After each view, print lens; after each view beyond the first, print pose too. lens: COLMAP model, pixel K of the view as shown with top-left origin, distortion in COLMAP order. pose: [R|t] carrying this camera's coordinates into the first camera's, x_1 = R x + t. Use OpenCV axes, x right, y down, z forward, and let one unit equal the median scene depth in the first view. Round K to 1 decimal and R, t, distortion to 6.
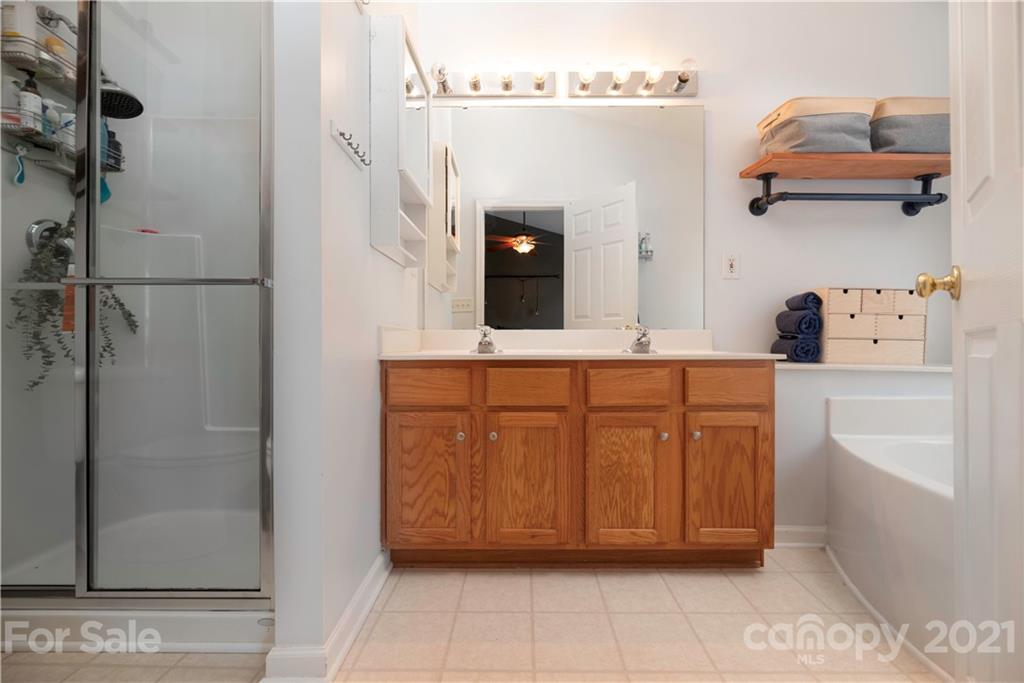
lens RADIAL K [[418.5, 0, 512.2], [0, 418.5, 345.4], [0, 0, 1]] dist [0.008276, -0.000088]
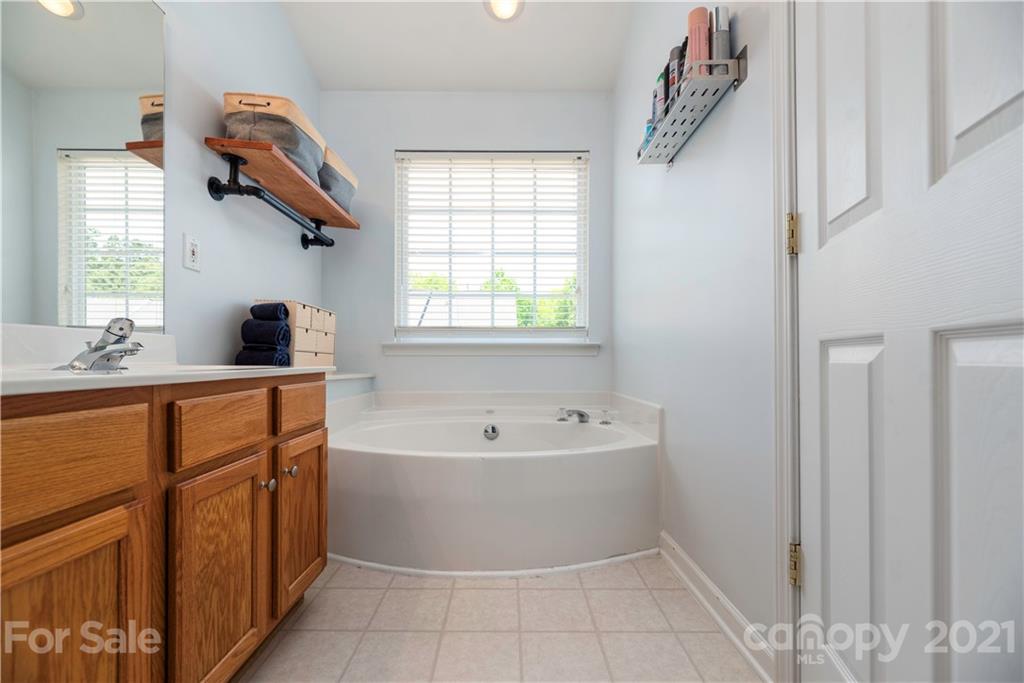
lens RADIAL K [[418.5, 0, 519.3], [0, 418.5, 356.3], [0, 0, 1]] dist [0.008276, -0.000088]
pose [[-0.009586, 0.004537, 0.999944, -0.310118], [-0.000071, 0.999990, -0.004538, 0.002816], [-0.999954, -0.000114, -0.009586, 0.515918]]
